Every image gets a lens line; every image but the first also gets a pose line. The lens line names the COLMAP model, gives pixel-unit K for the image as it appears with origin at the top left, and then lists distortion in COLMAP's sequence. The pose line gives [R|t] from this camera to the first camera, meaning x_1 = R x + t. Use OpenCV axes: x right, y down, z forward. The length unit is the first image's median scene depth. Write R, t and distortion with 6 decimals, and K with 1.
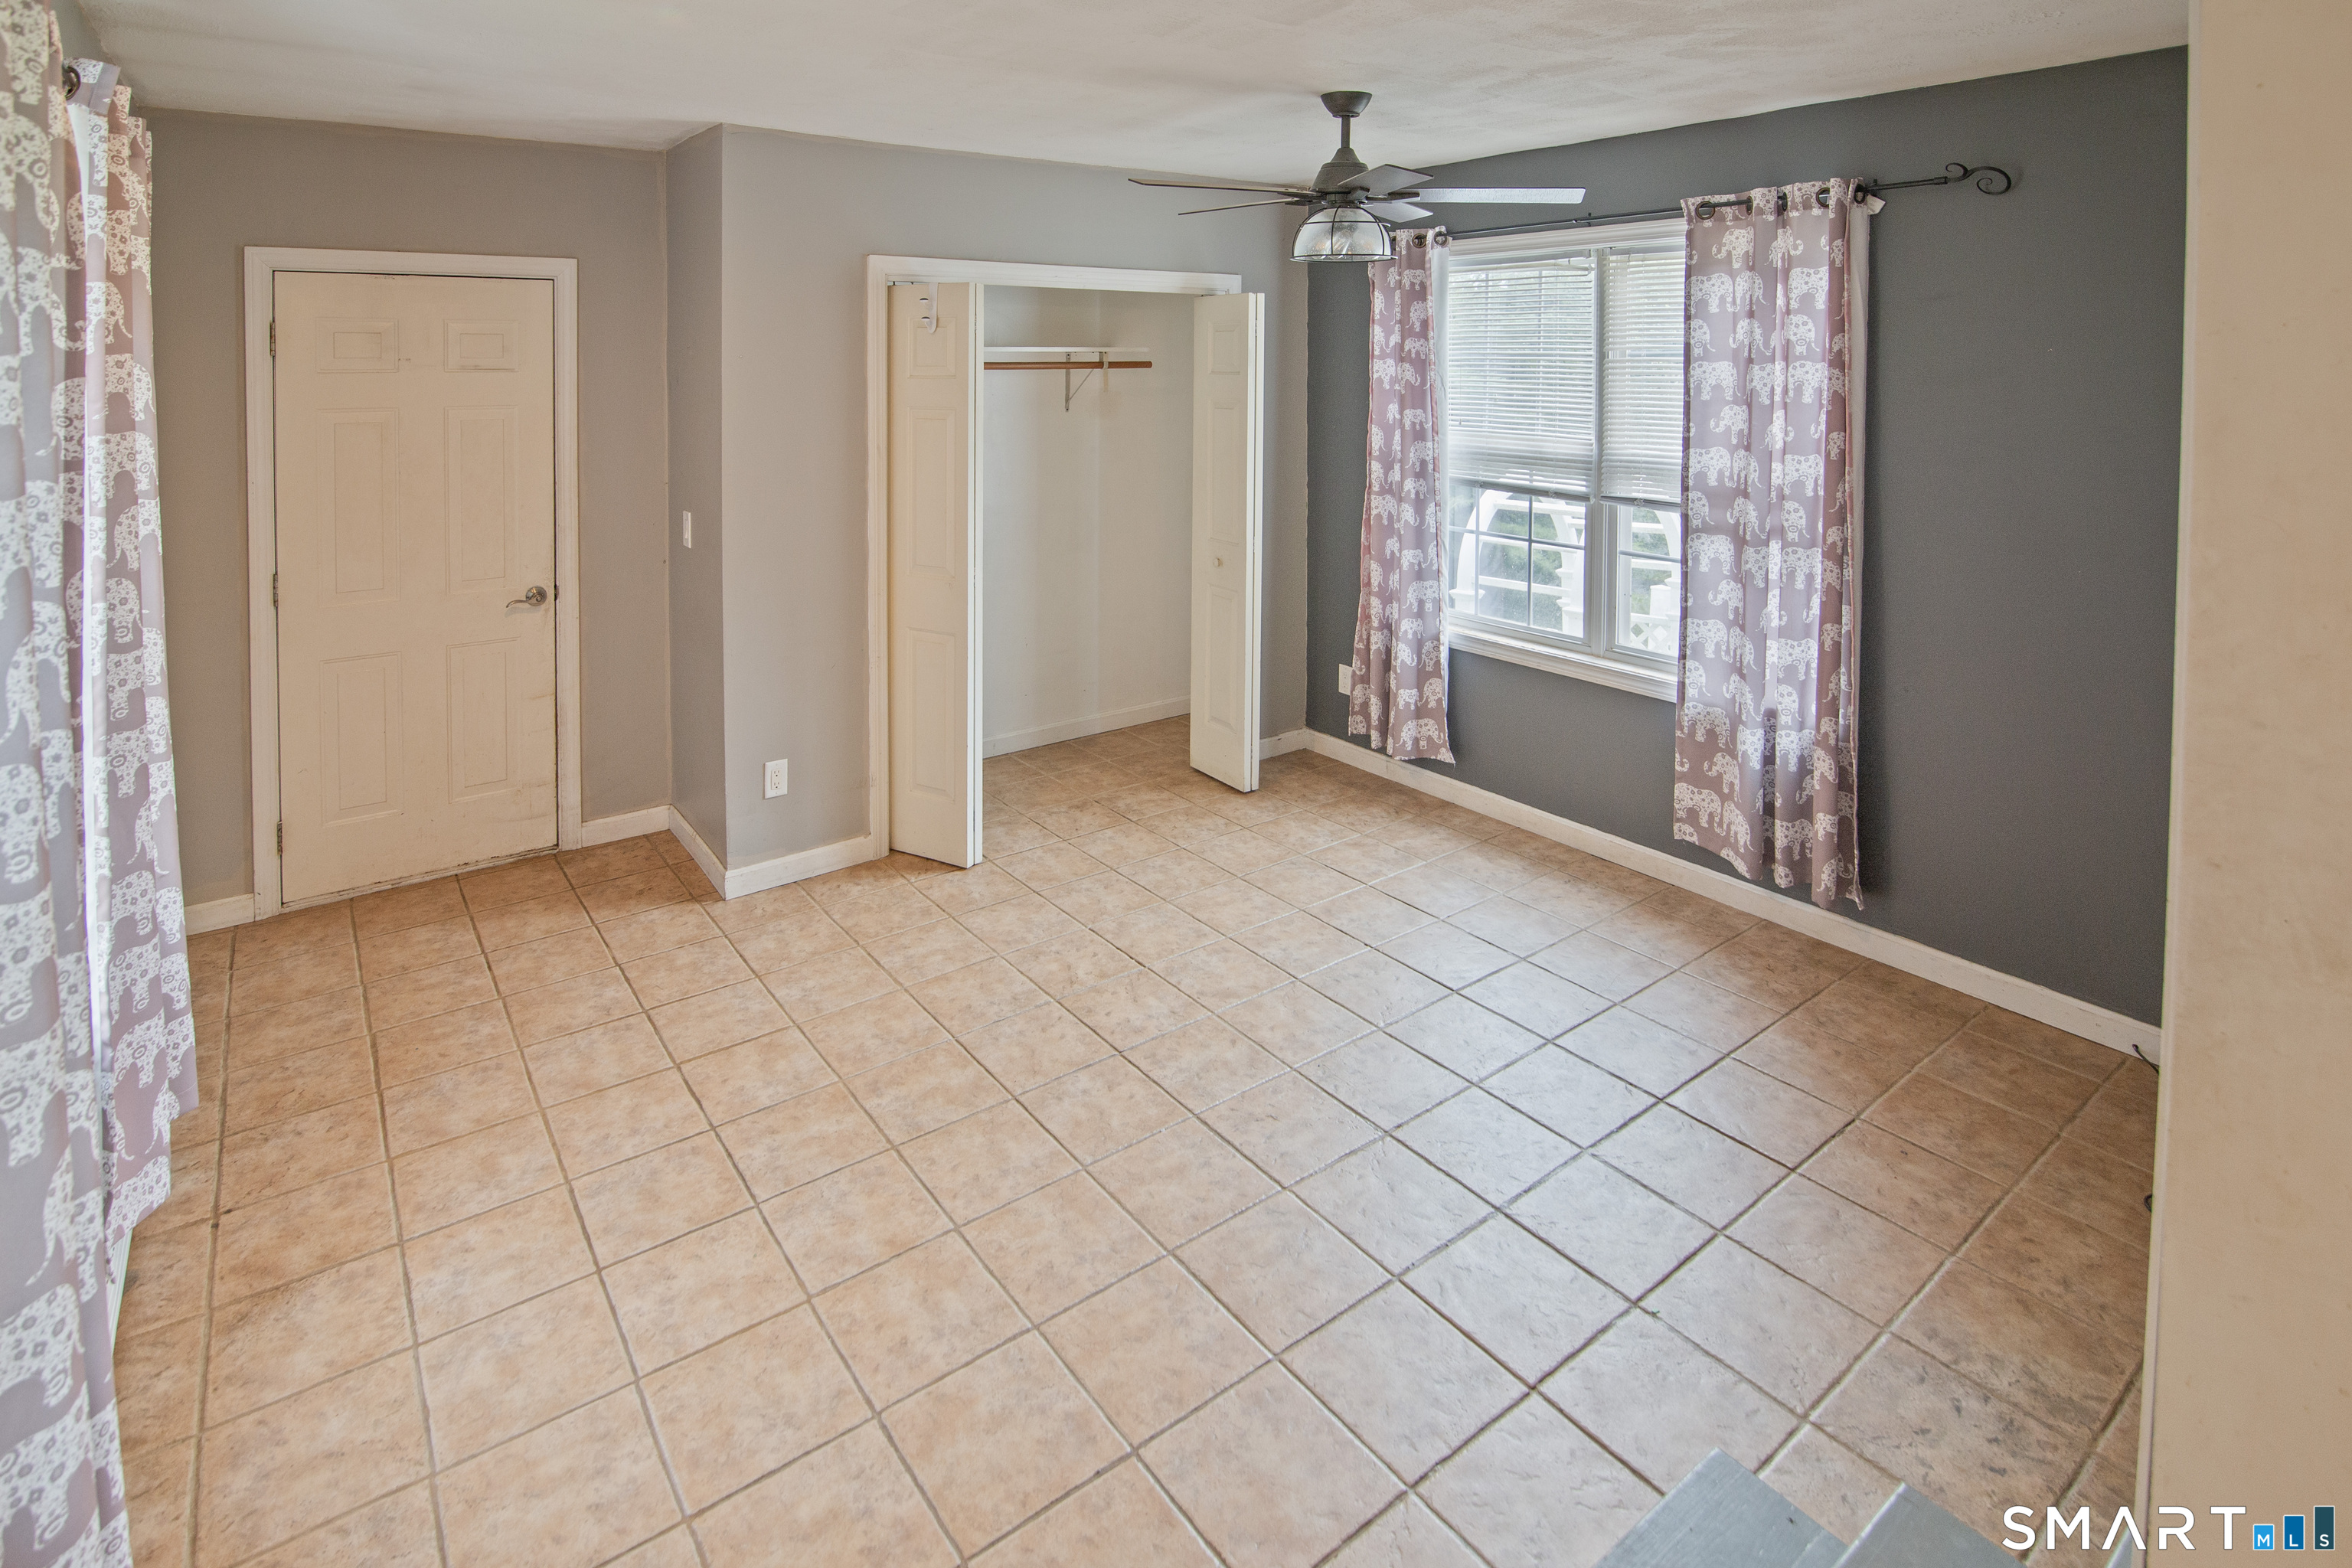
lens RADIAL K [[1088.4, 0, 1178.1], [0, 1088.4, 777.6], [0, 0, 1]] dist [-0.019442, 0.000426]
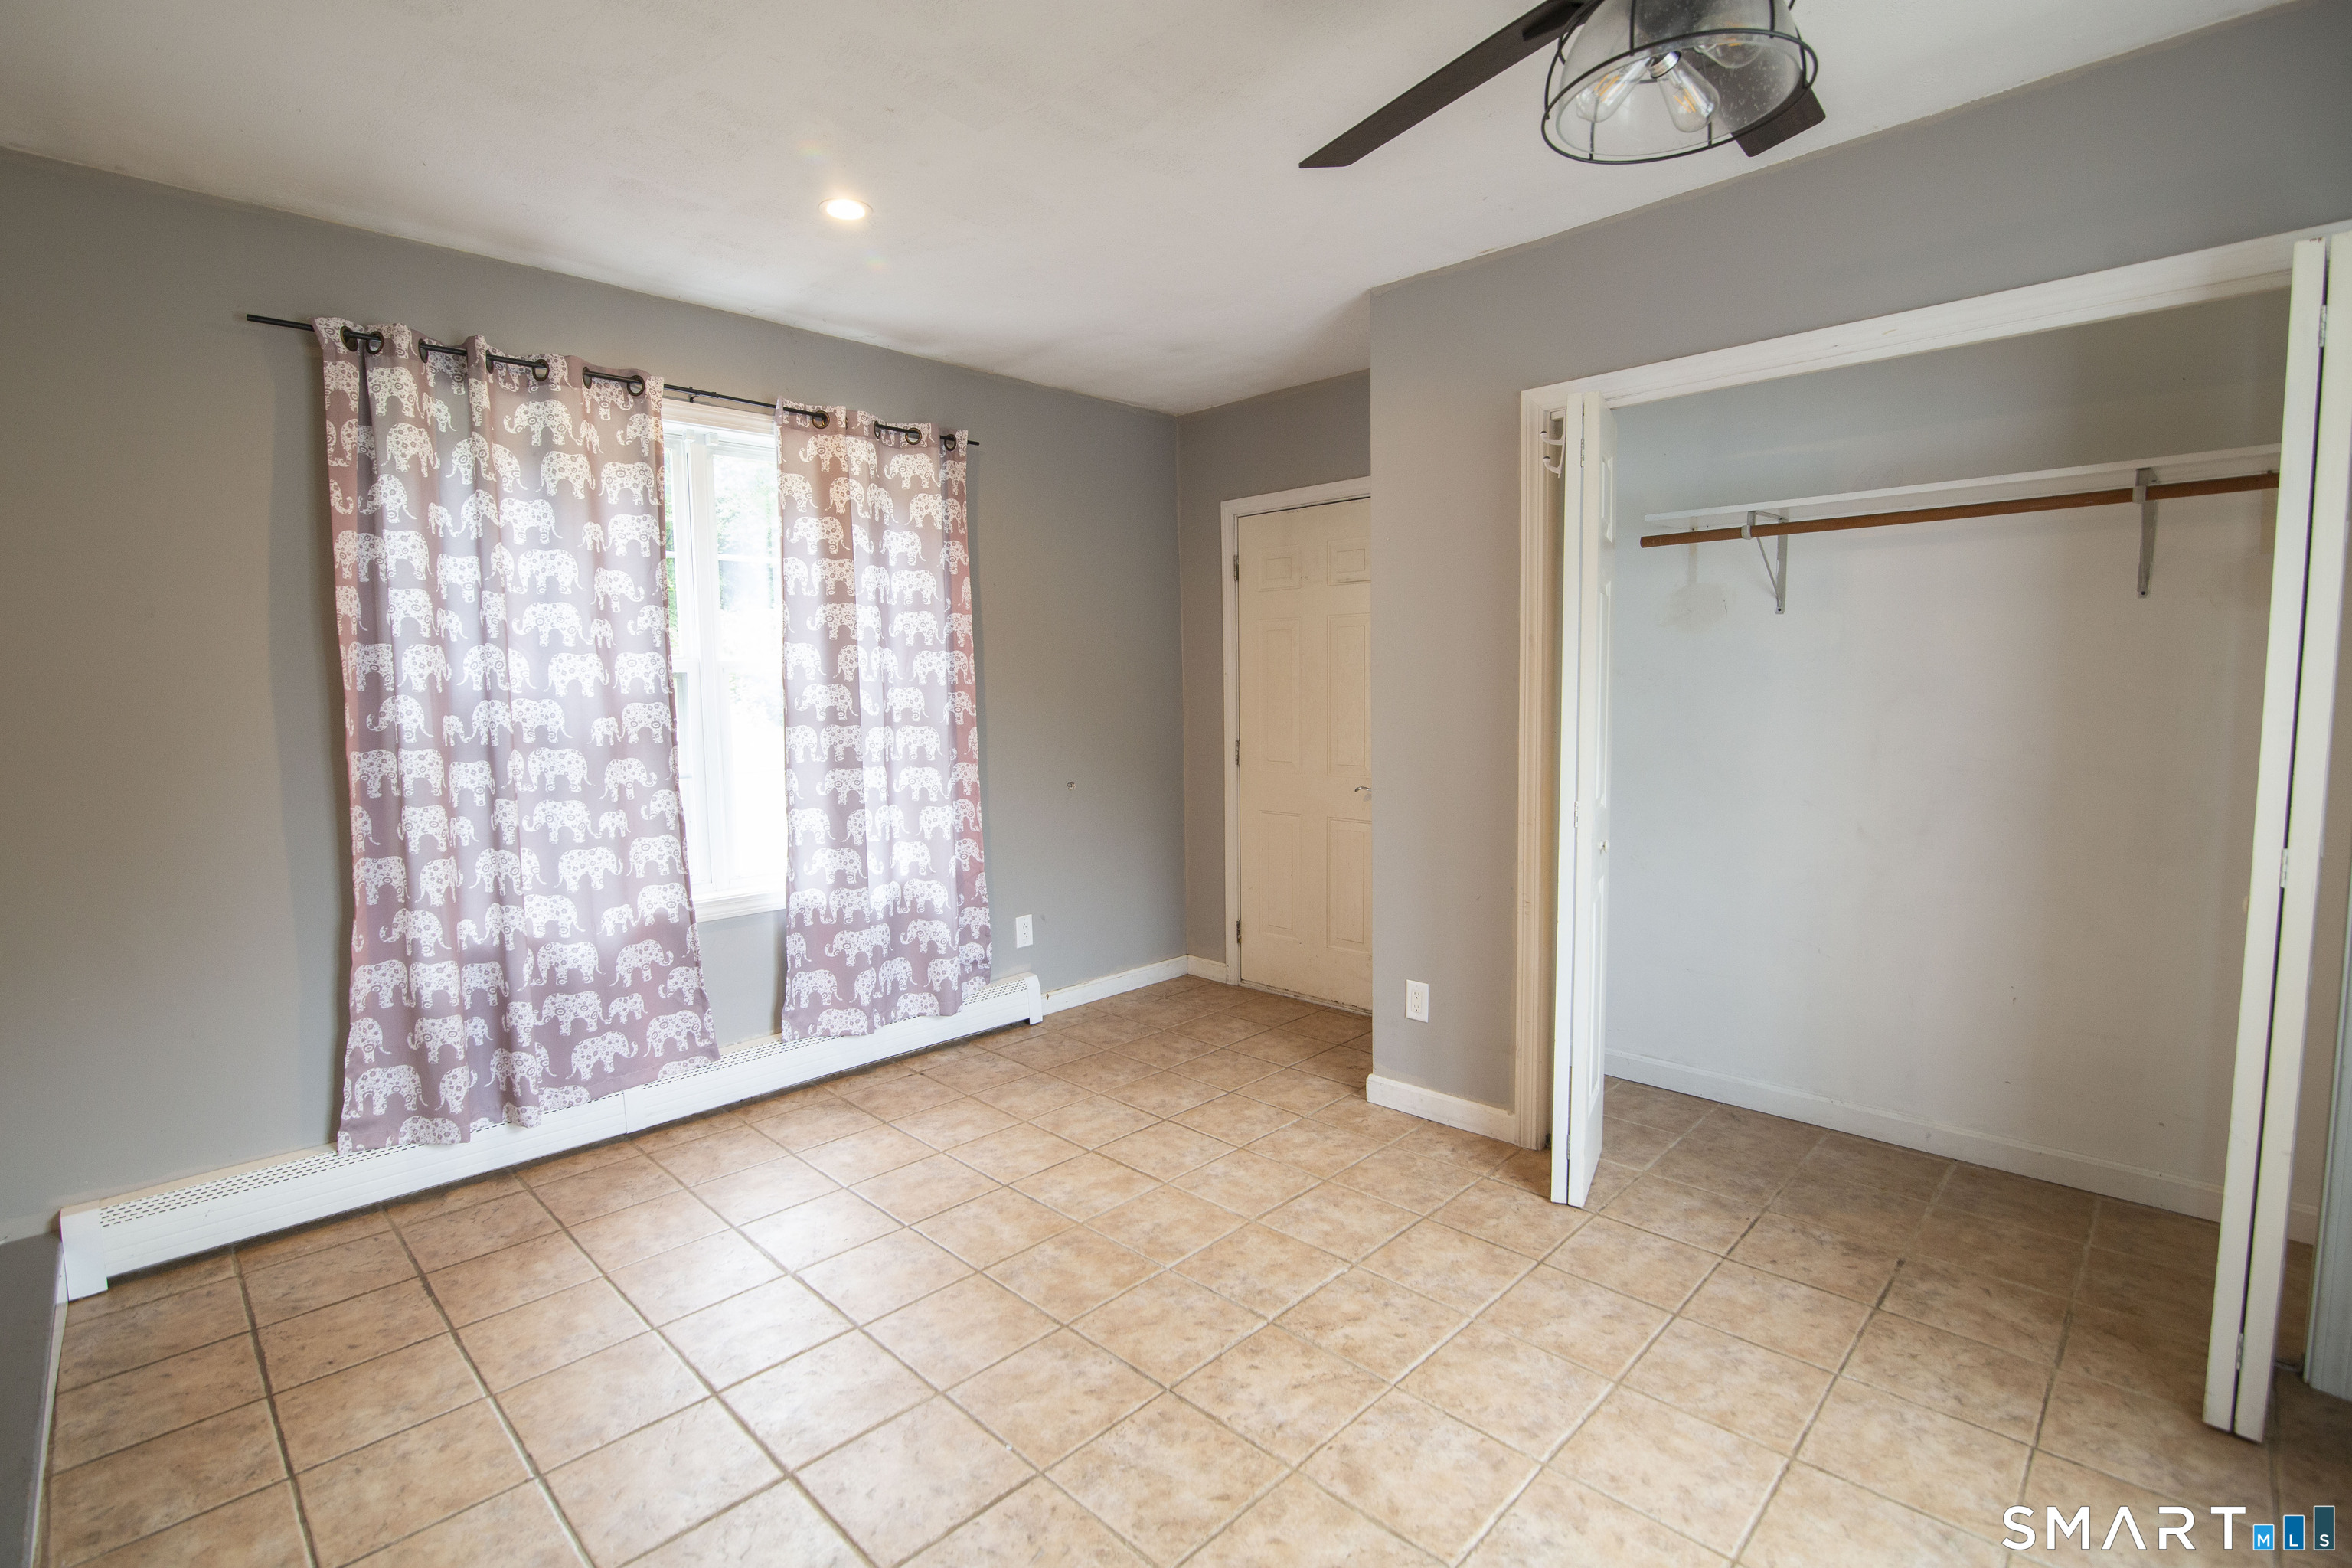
lens RADIAL K [[1088.4, 0, 1178.1], [0, 1088.4, 777.6], [0, 0, 1]] dist [-0.019442, 0.000426]
pose [[0.148729, 0.081235, -0.985536, 0.552017], [-0.330714, 0.943320, 0.027847, -0.147495], [0.931938, 0.321788, 0.167164, 0.616094]]
